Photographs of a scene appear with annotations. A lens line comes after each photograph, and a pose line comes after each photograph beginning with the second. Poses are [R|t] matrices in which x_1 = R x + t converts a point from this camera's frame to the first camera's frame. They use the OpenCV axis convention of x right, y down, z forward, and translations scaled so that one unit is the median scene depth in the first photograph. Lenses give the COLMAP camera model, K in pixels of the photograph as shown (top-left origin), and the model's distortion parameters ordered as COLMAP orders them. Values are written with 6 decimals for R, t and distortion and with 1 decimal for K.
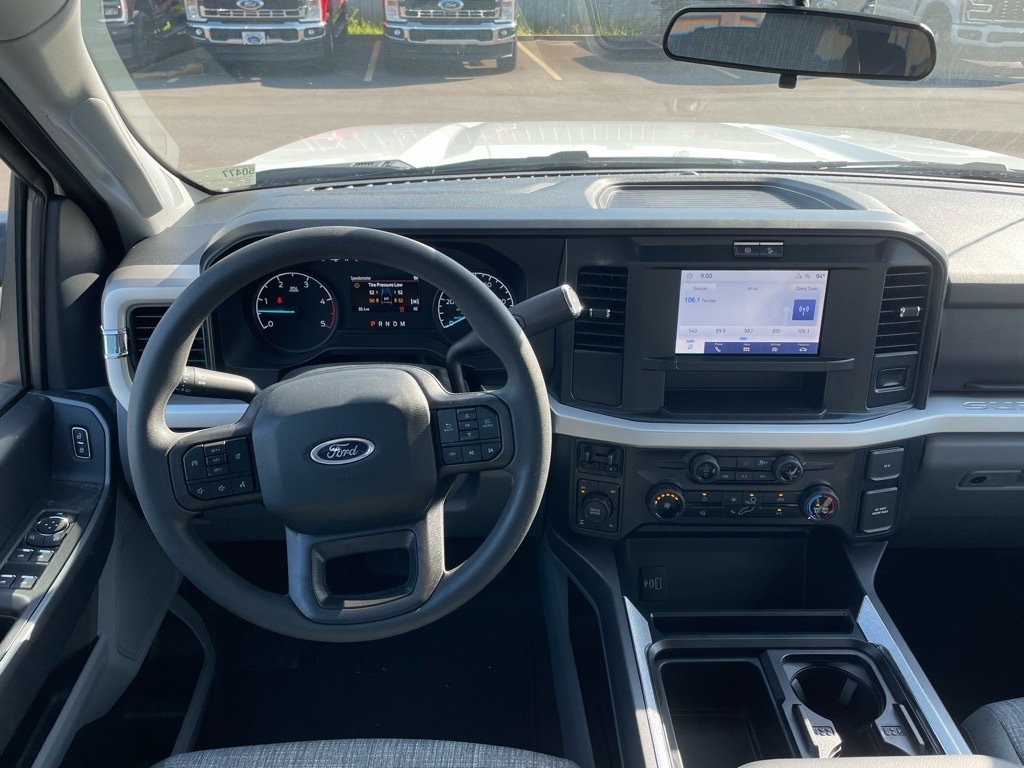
lens RADIAL K [[856.5, 0, 506.5], [0, 856.5, 380.5], [0, 0, 1]] dist [0.143885, -0.198196]
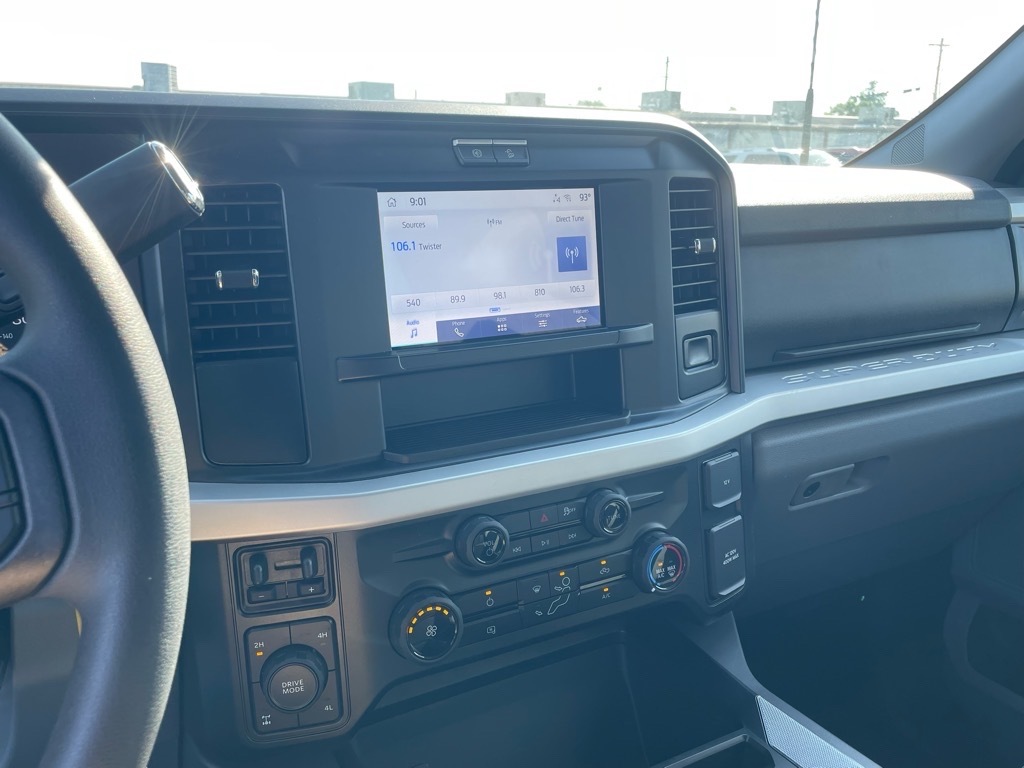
lens RADIAL K [[856.5, 0, 506.5], [0, 856.5, 380.5], [0, 0, 1]] dist [0.143885, -0.198196]
pose [[0.884639, -0.125194, 0.449155, 0.010792], [0.220444, 0.961121, -0.166284, 0.097516], [-0.410875, 0.246115, 0.877844, 0.491163]]
